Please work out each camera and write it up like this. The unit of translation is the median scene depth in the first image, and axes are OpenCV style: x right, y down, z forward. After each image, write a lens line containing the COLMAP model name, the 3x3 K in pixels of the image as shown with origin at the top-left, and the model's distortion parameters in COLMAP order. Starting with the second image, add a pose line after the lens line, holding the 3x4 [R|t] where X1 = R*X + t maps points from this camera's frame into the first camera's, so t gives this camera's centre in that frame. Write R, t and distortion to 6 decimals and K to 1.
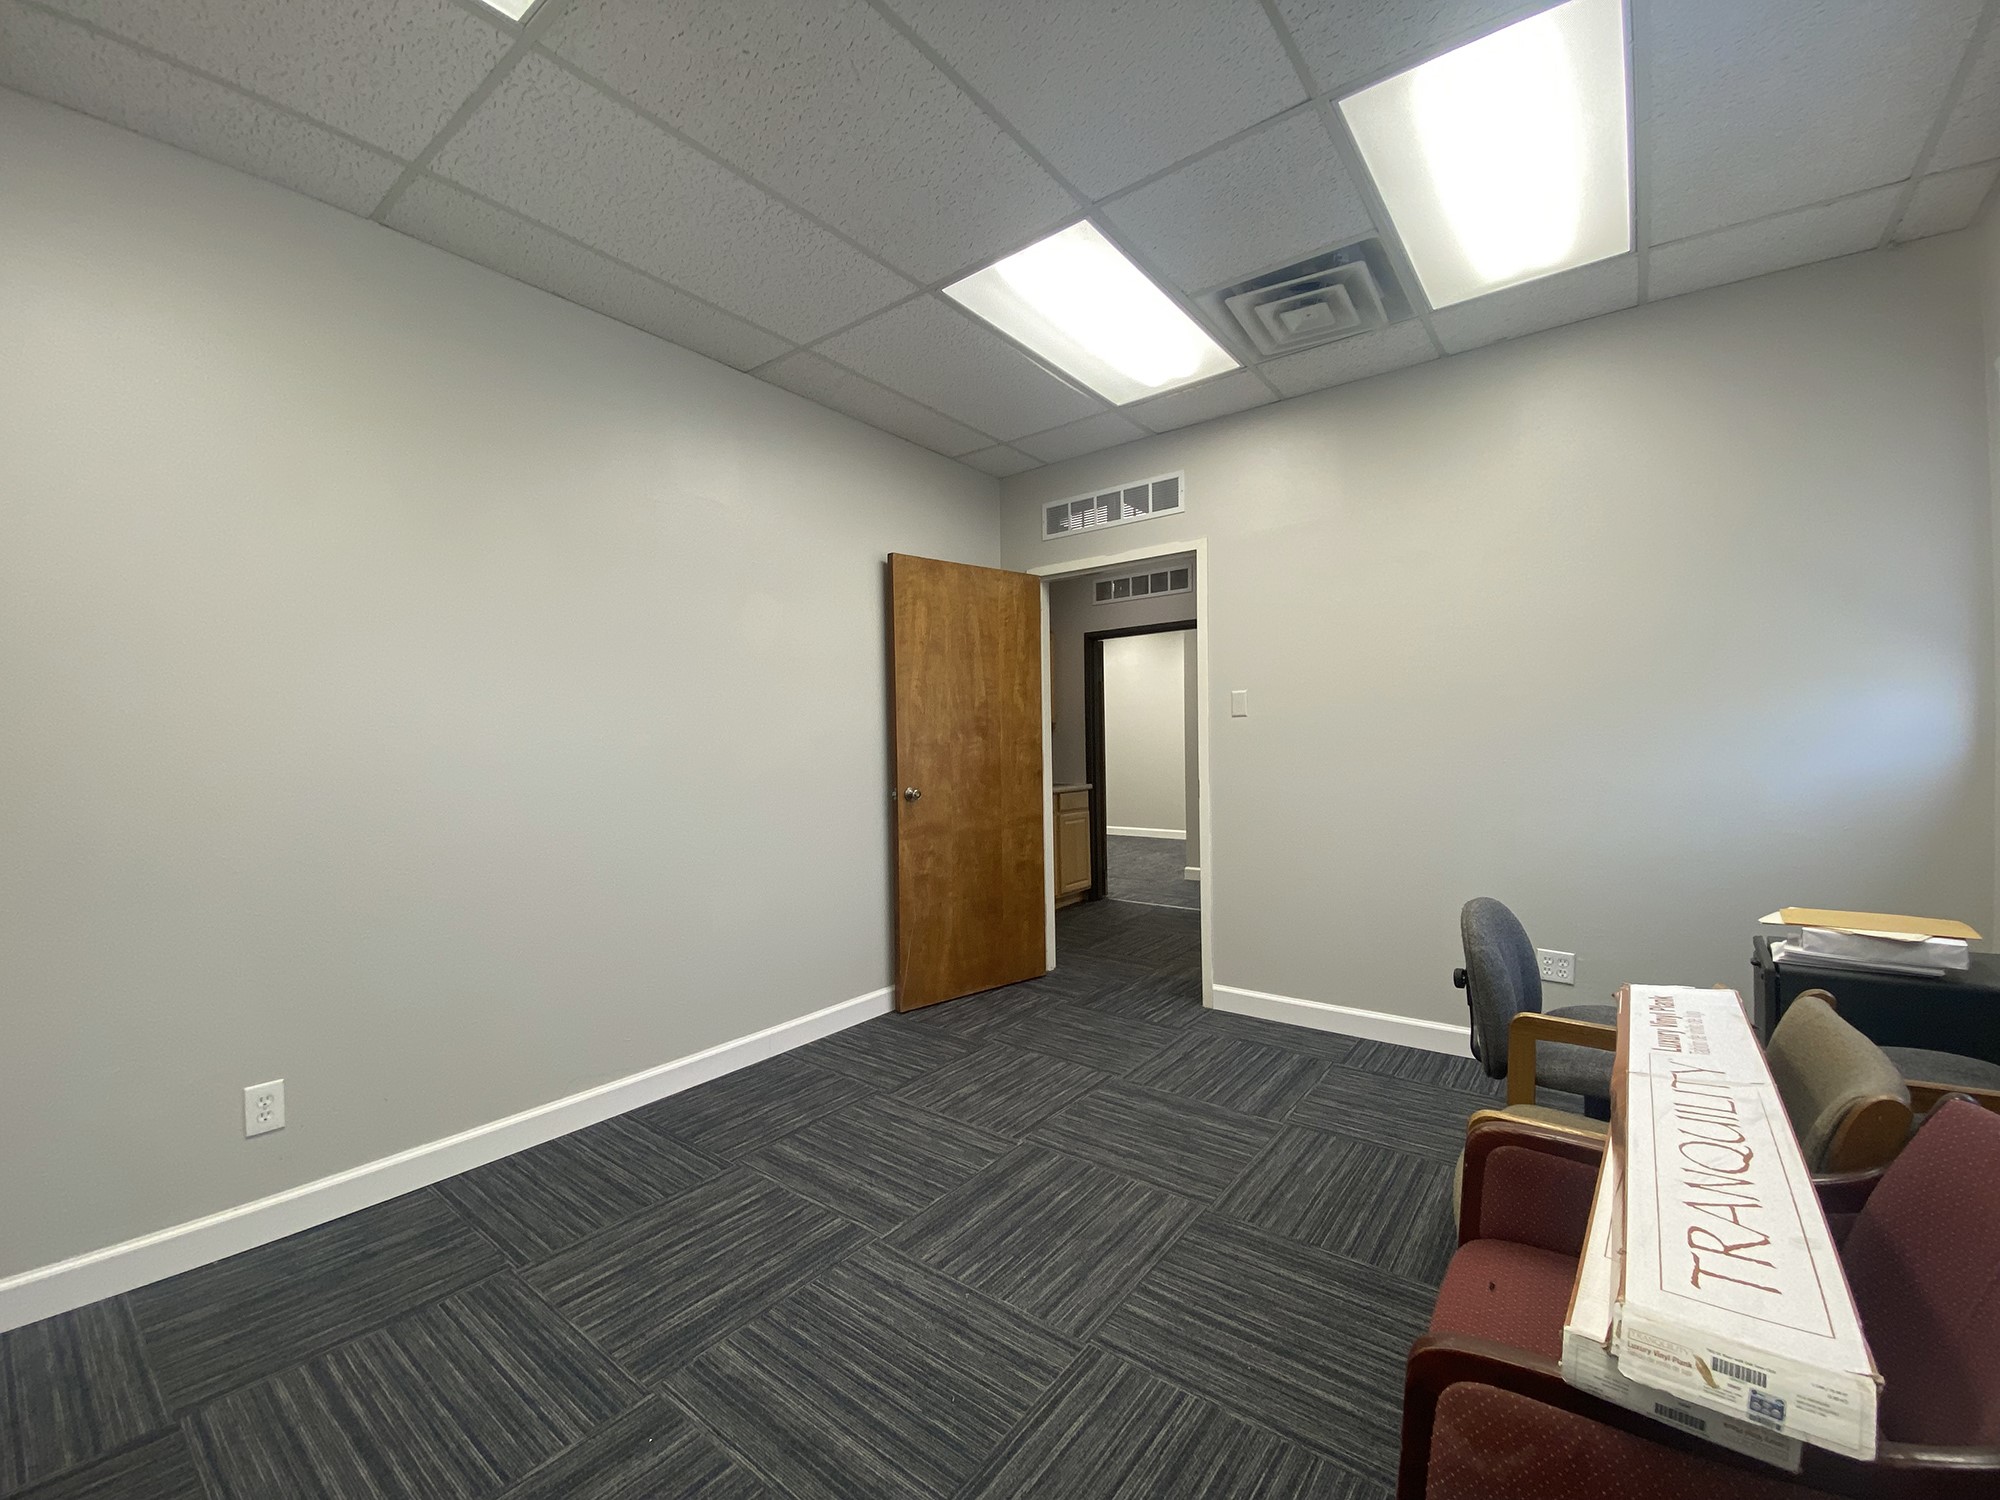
lens RADIAL K [[819.5, 0, 1002.7], [0, 819.5, 755.2], [0, 0, 1]] dist [-0.002733, -0.001268]
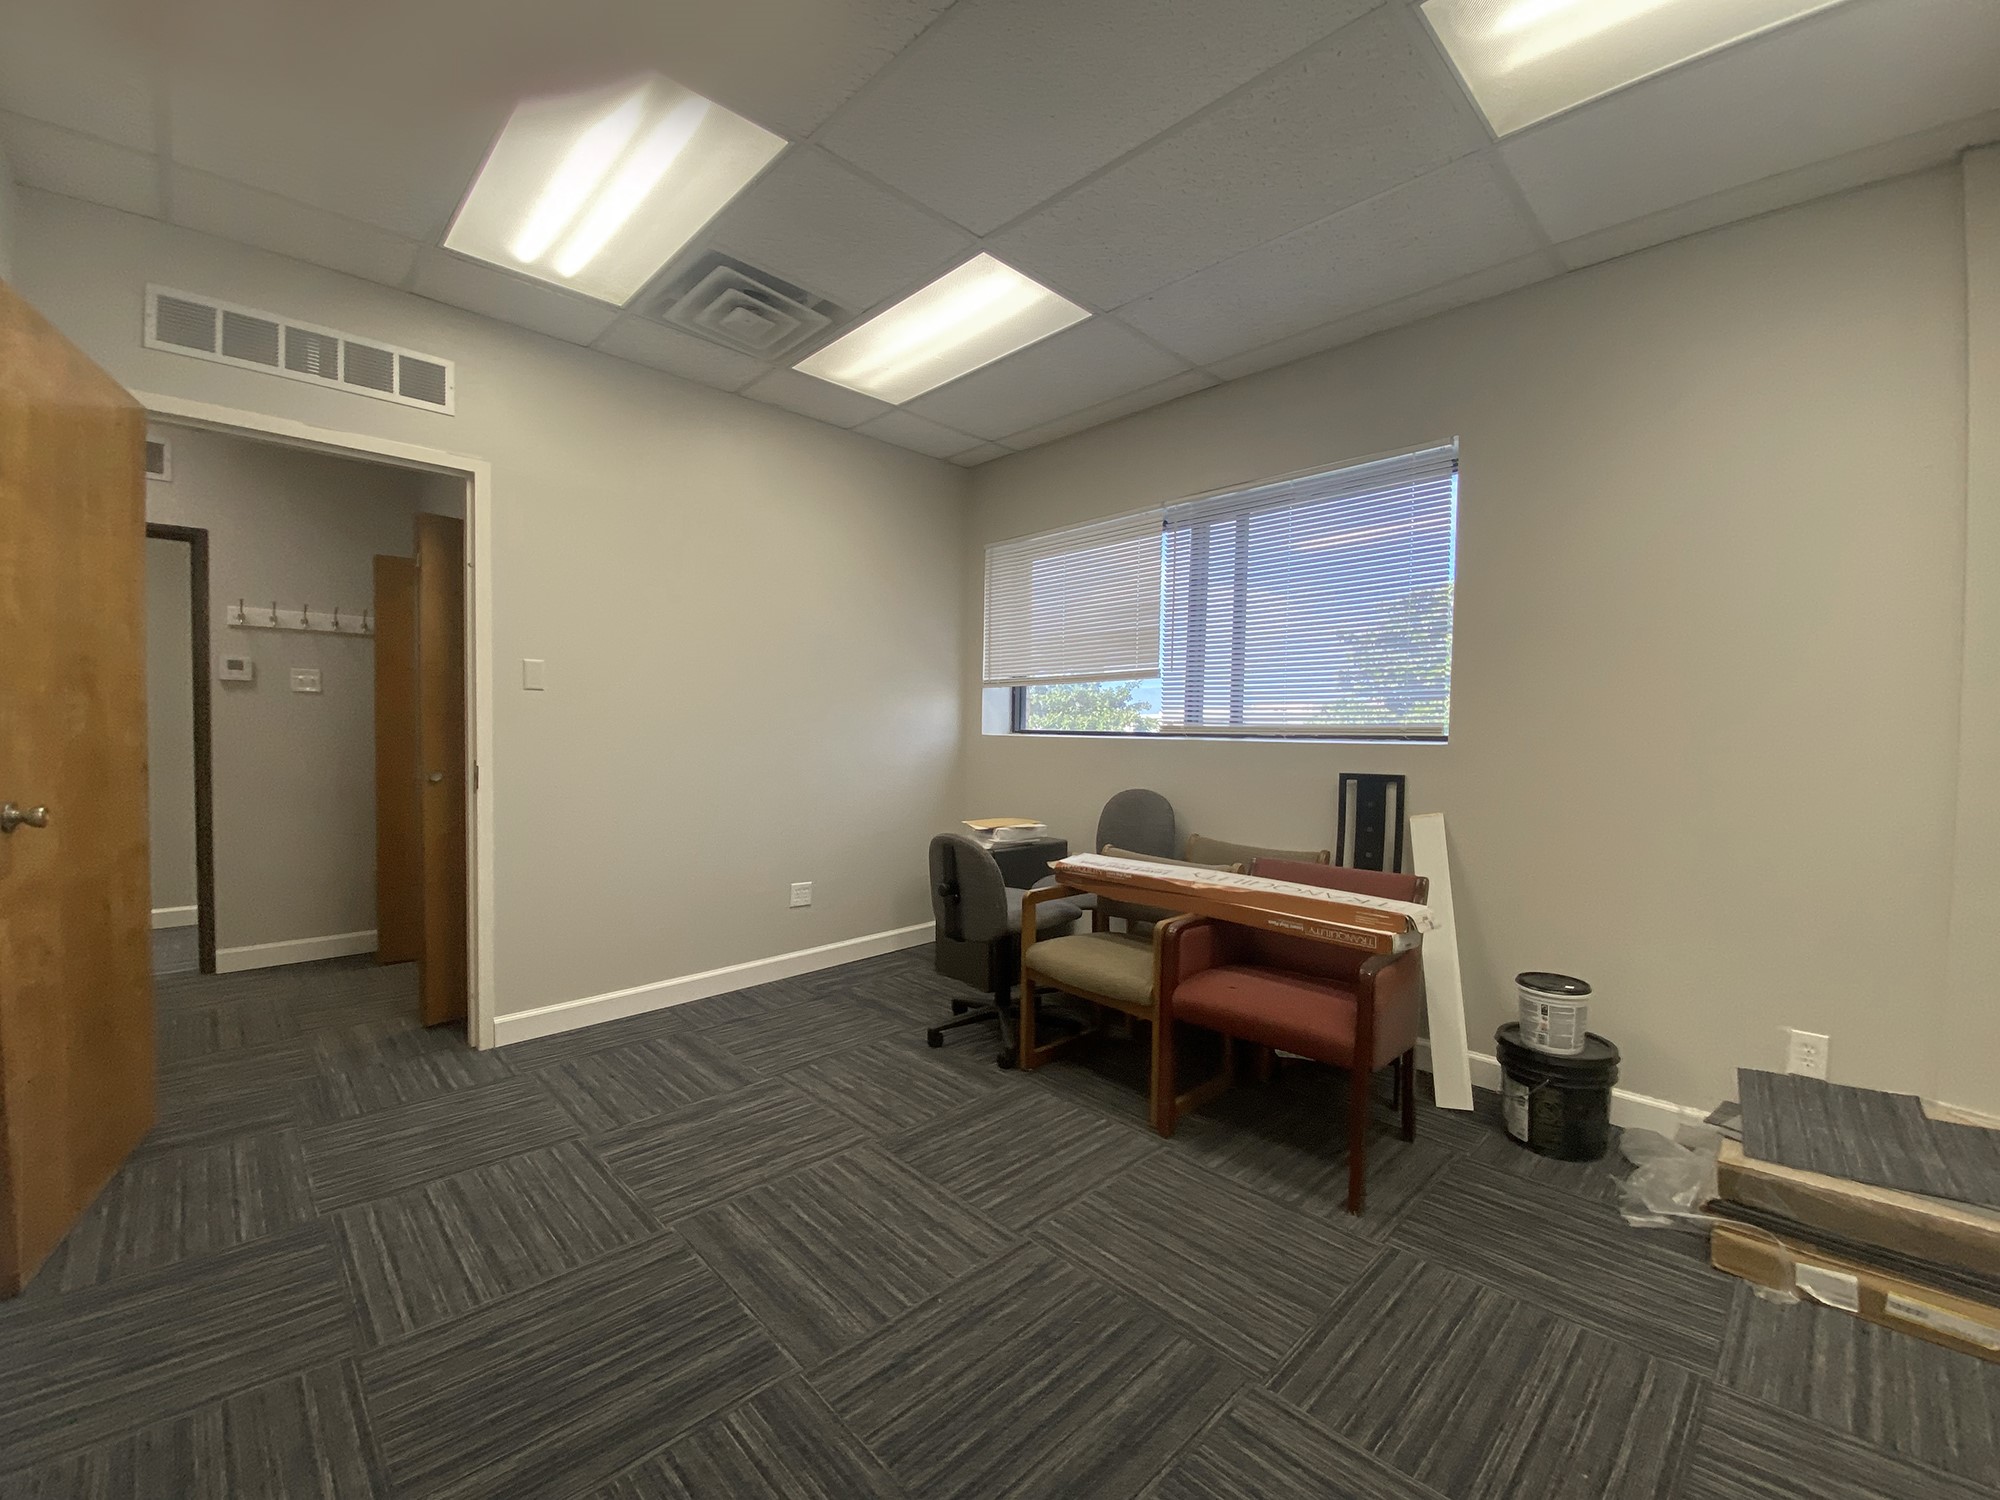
lens RADIAL K [[819.5, 0, 1002.3], [0, 819.5, 741.0], [0, 0, 1]] dist [-0.002733, -0.001268]
pose [[0.141933, -0.002496, 0.989873, -0.637219], [0.002510, 0.999995, 0.002161, 0.009566], [-0.989873, 0.002178, 0.141938, 0.525769]]
